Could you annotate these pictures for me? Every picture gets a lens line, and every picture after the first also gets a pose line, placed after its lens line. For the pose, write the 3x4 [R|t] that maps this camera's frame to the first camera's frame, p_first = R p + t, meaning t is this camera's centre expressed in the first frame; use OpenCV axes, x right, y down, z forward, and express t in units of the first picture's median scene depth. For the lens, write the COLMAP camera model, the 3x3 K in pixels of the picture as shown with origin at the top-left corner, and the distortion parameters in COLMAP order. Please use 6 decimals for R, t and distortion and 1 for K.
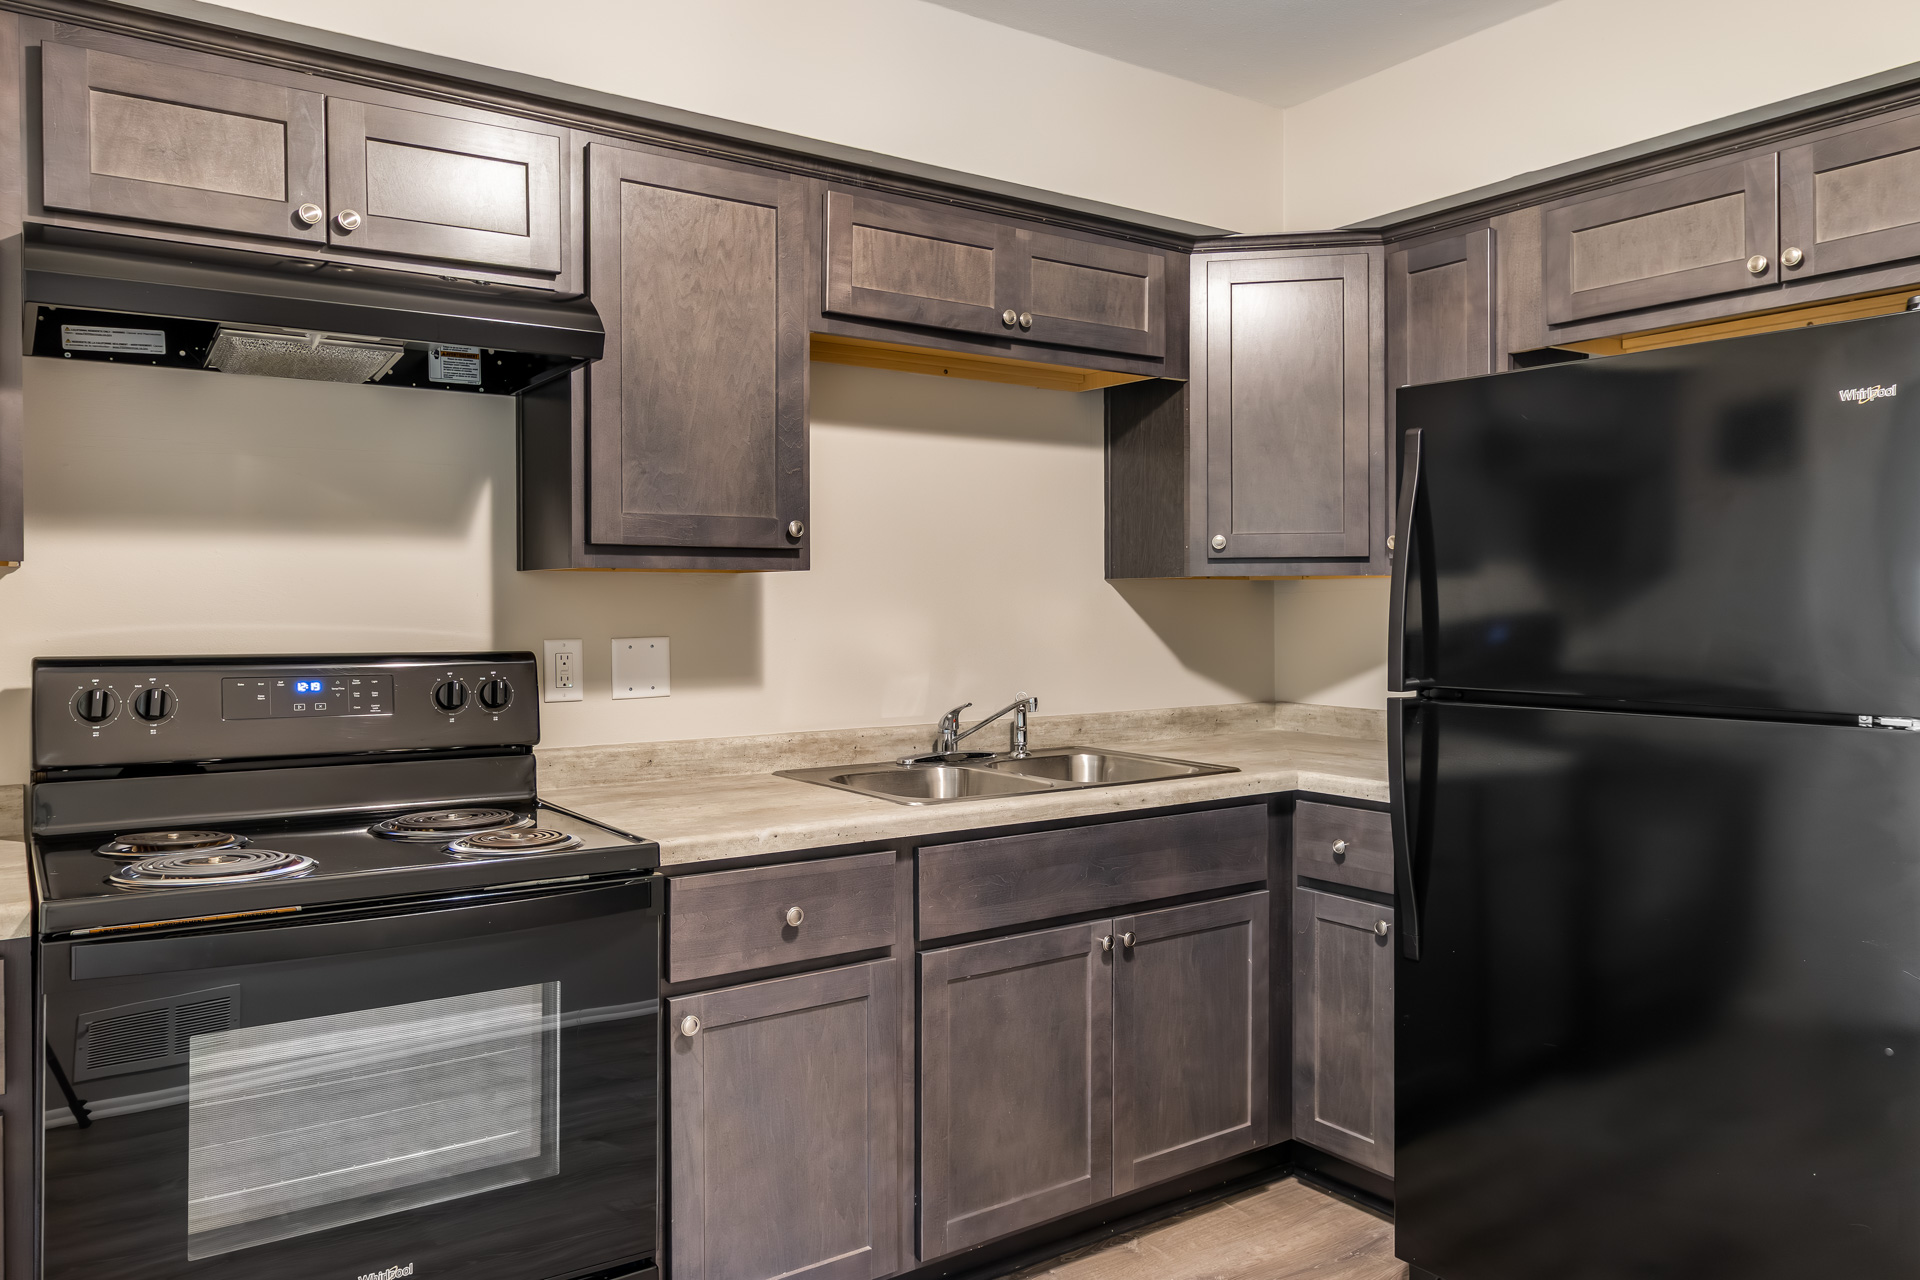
lens RADIAL K [[1352.7, 0, 962.5], [0, 1352.7, 610.0], [0, 0, 1]] dist [-0.005273, -0.000349]
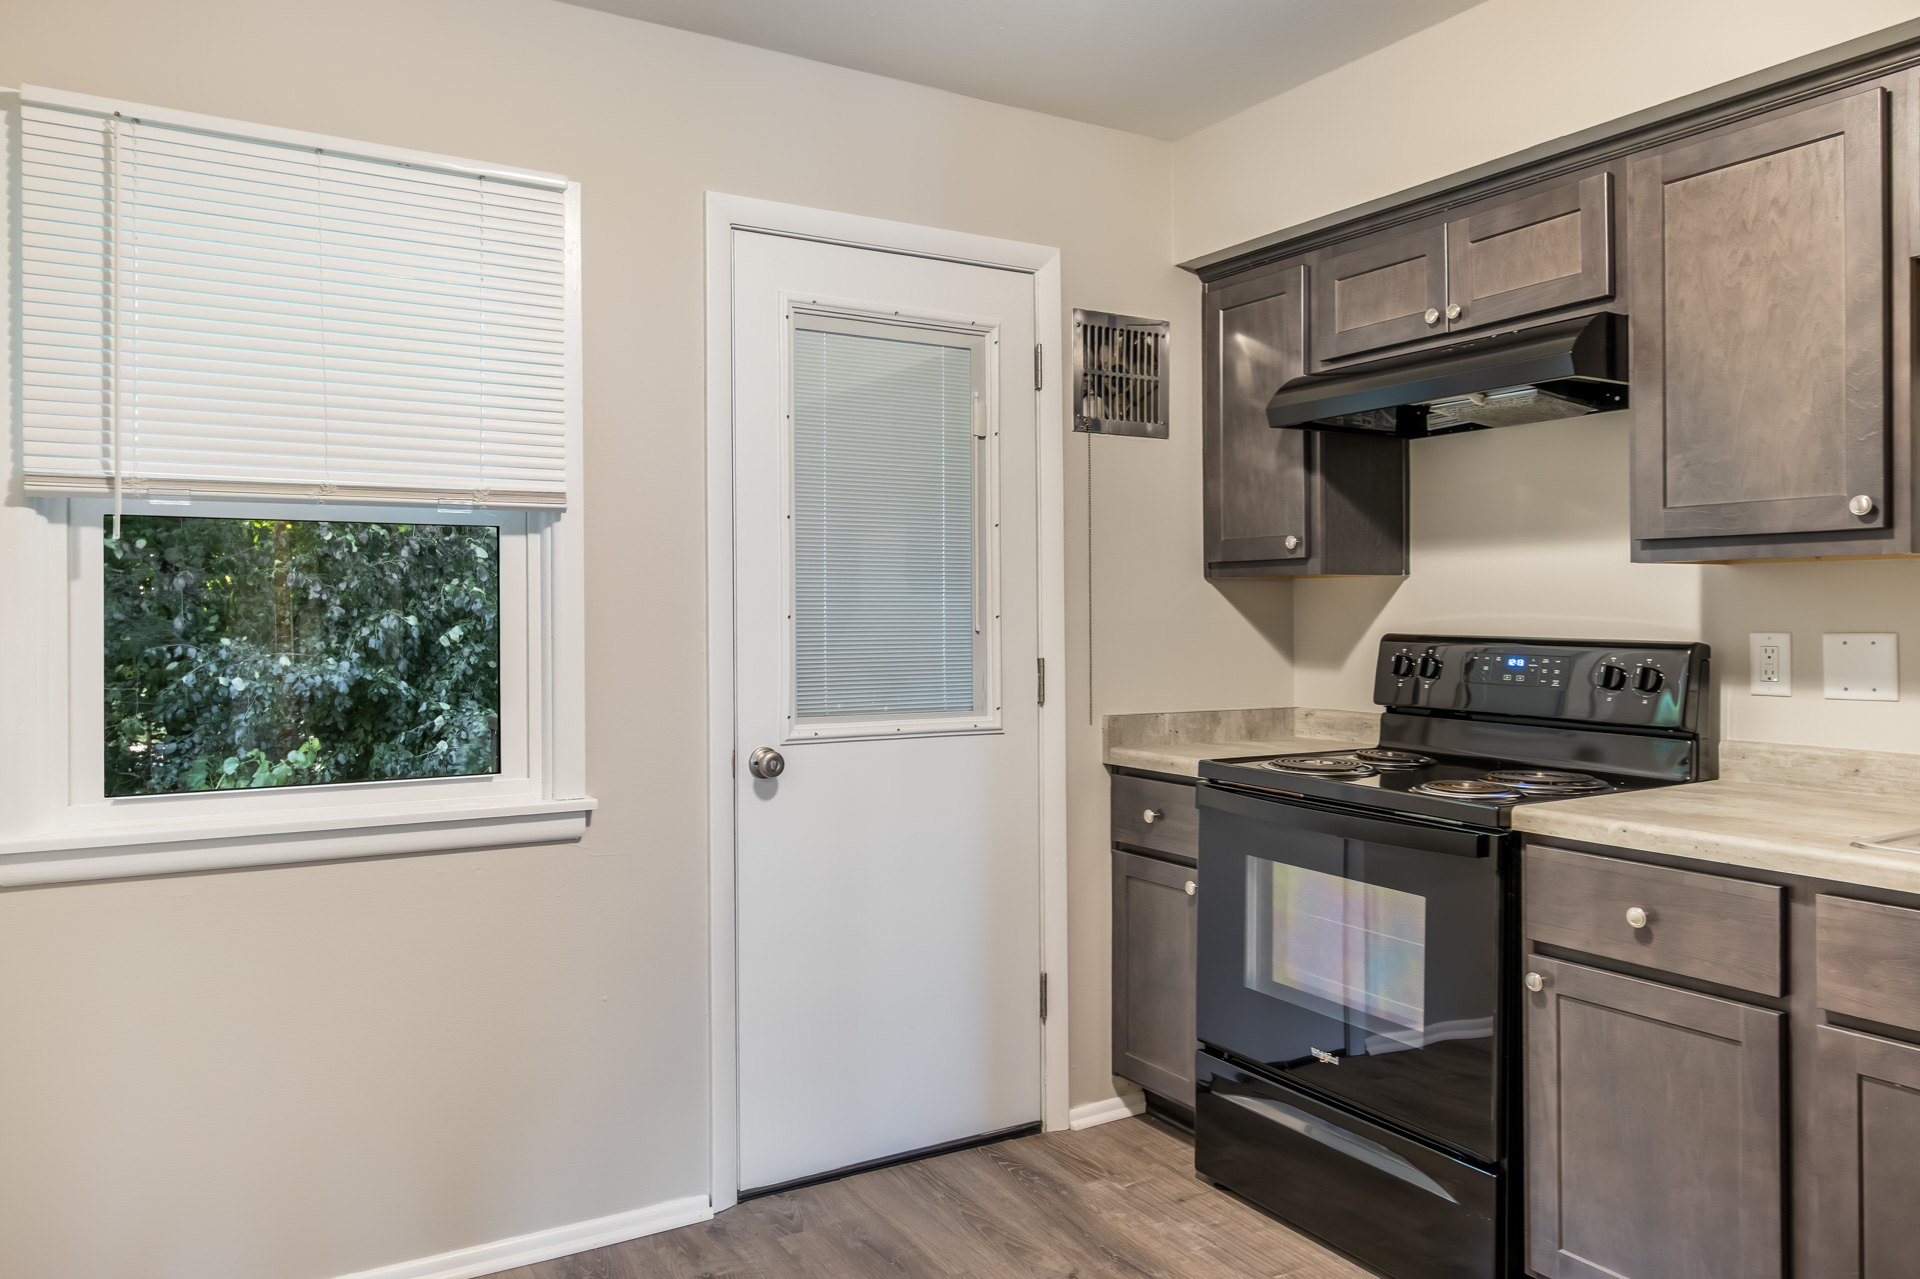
lens RADIAL K [[1352.7, 0, 962.5], [0, 1352.7, 609.5], [0, 0, 1]] dist [-0.005273, -0.000349]
pose [[-0.078327, 0.002444, -0.996925, 0.792887], [0.000832, 0.999997, 0.002386, 0.002372], [0.996927, -0.000643, -0.078329, 0.534294]]
